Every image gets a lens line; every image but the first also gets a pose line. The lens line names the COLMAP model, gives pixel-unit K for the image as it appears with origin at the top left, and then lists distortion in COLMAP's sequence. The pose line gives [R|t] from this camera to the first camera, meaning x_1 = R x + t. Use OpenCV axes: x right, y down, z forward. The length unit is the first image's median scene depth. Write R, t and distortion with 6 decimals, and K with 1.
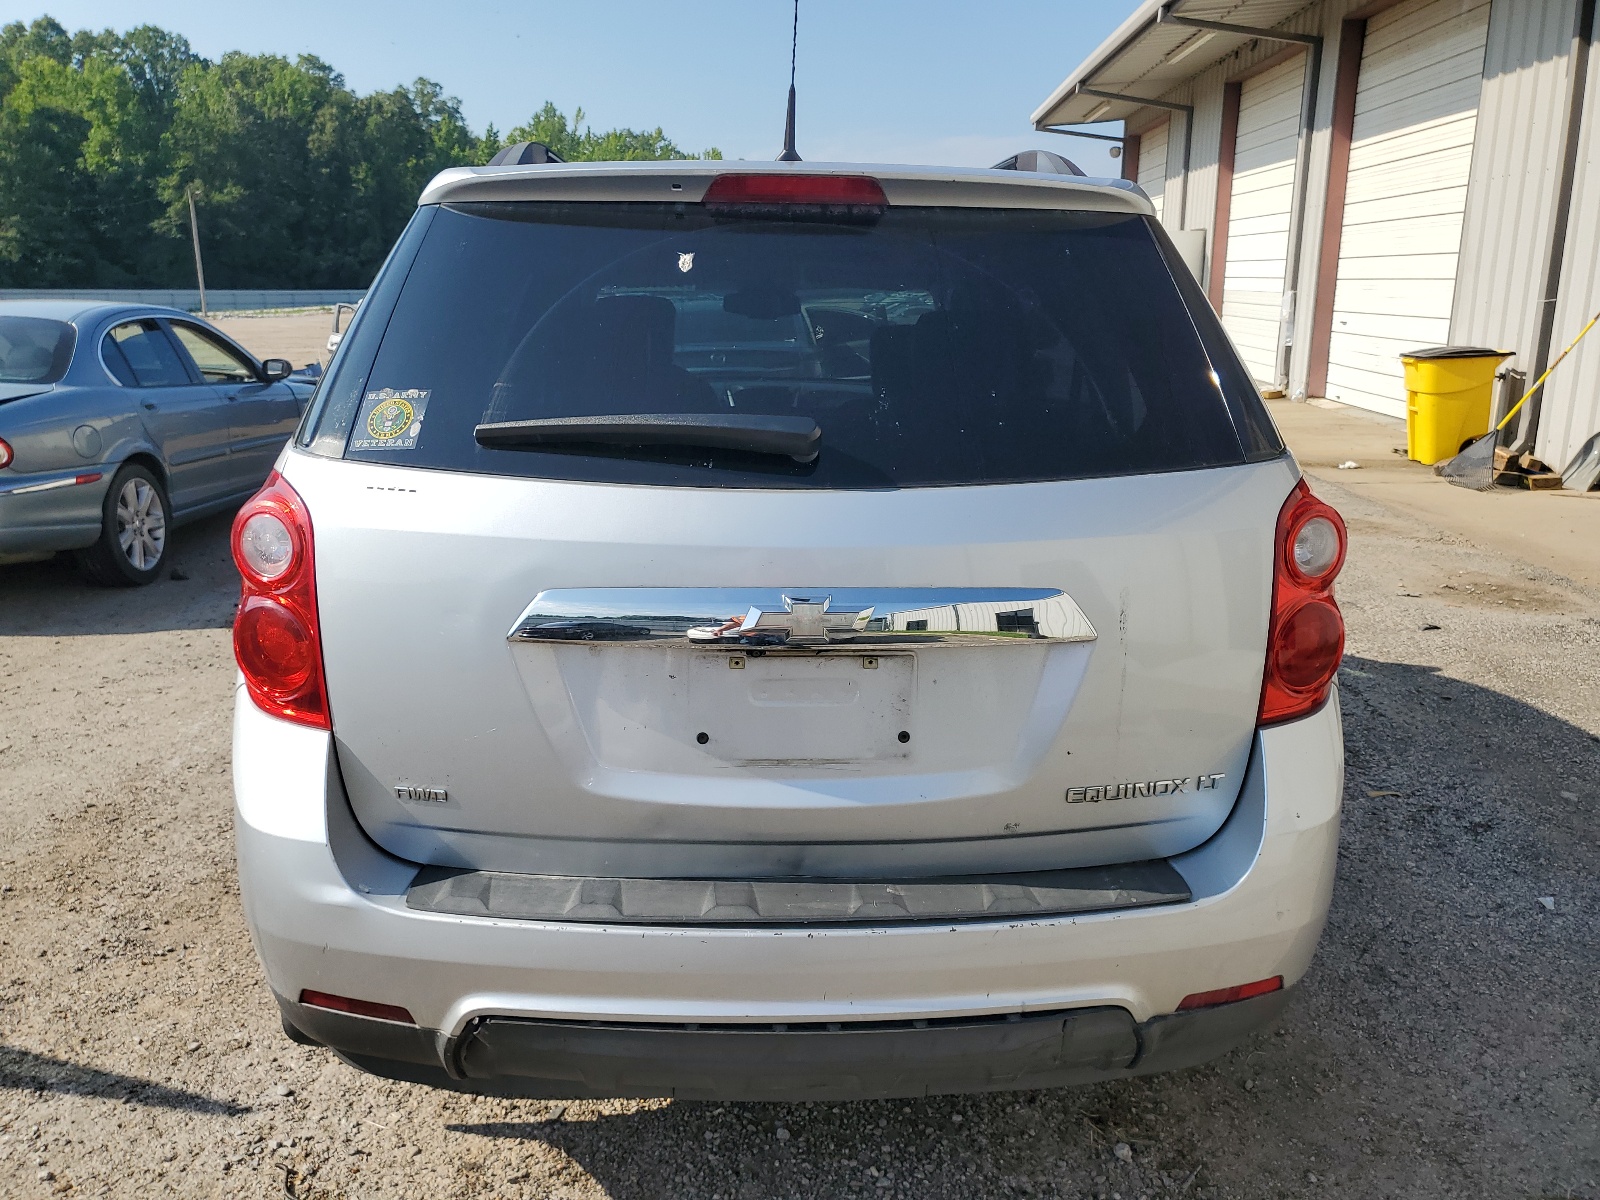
lens RADIAL K [[1218.1, 0, 800.0], [0, 1218.1, 600.0], [0, 0, 1]] dist [0.025851, 0.004377]
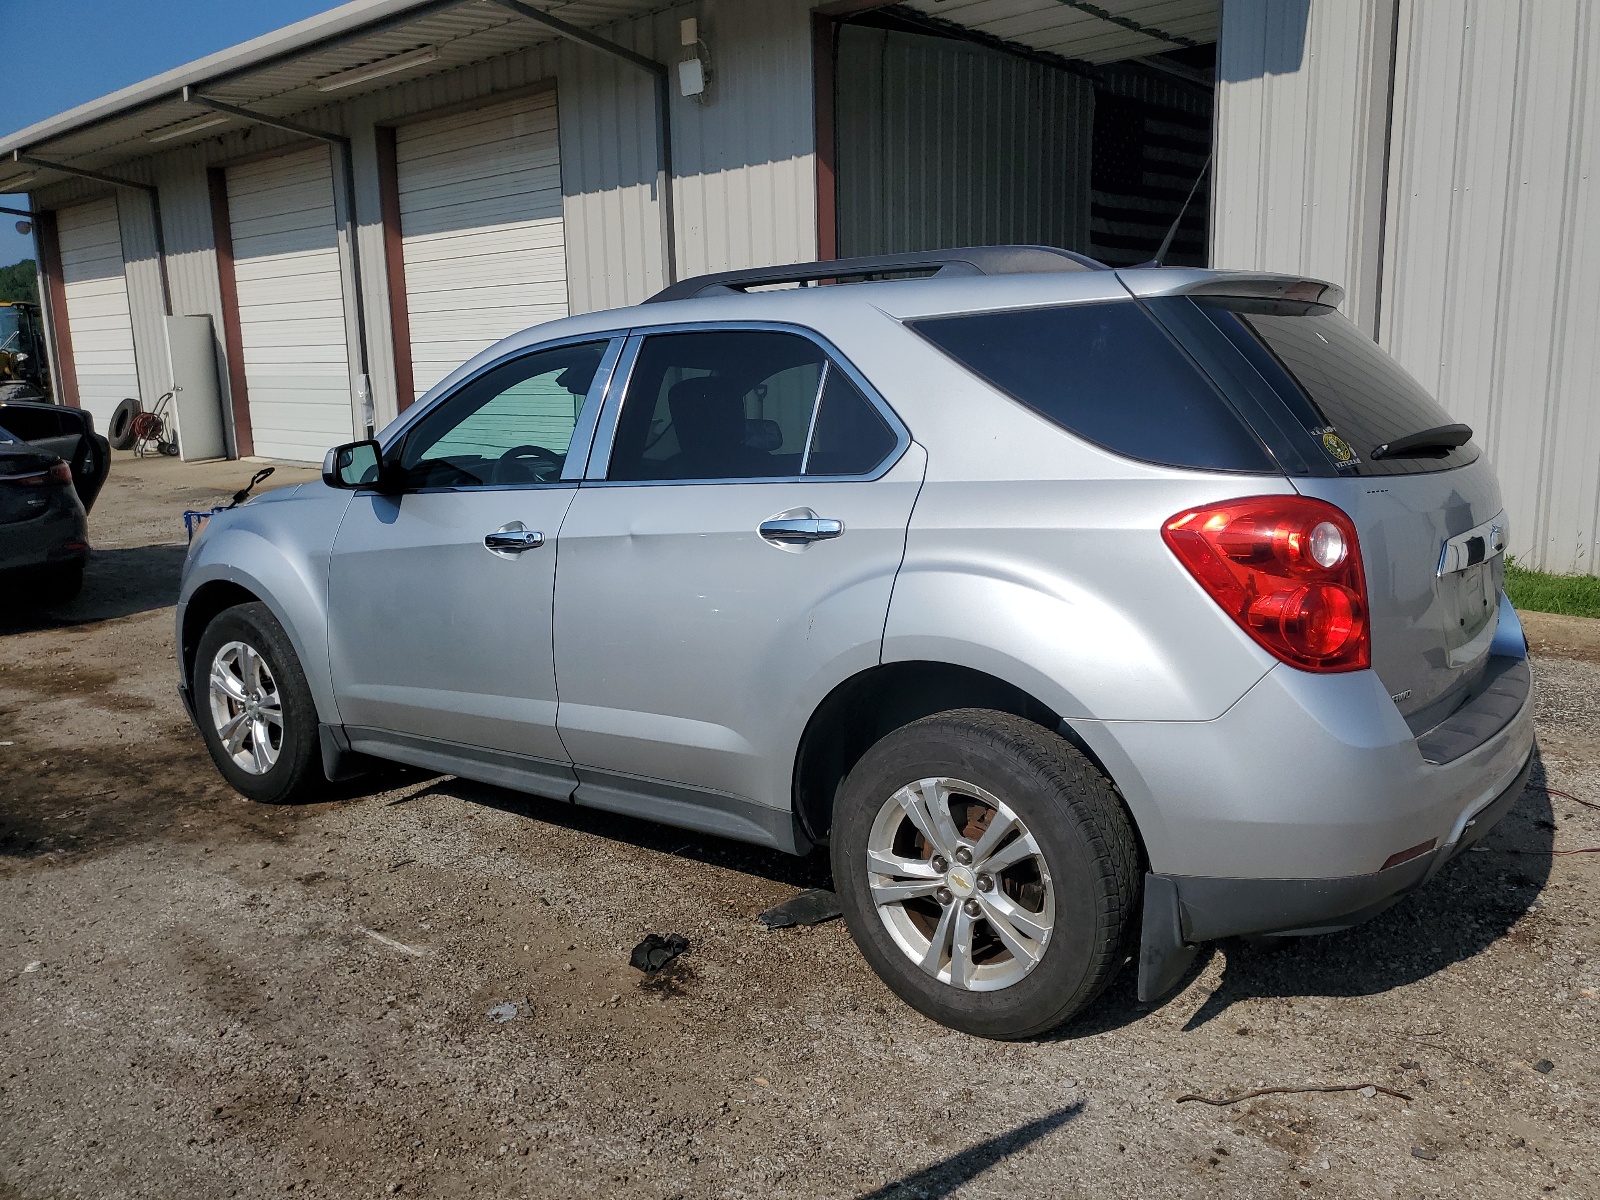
lens RADIAL K [[1270.1, 0, 800.0], [0, 1270.1, 600.0], [0, 0, 1]] dist [0.008214, -0.001058]
pose [[0.630677, -0.159312, 0.759517, -0.227971], [0.217333, 0.975797, 0.024212, -0.015115], [-0.744992, 0.149798, 0.650036, 0.066336]]
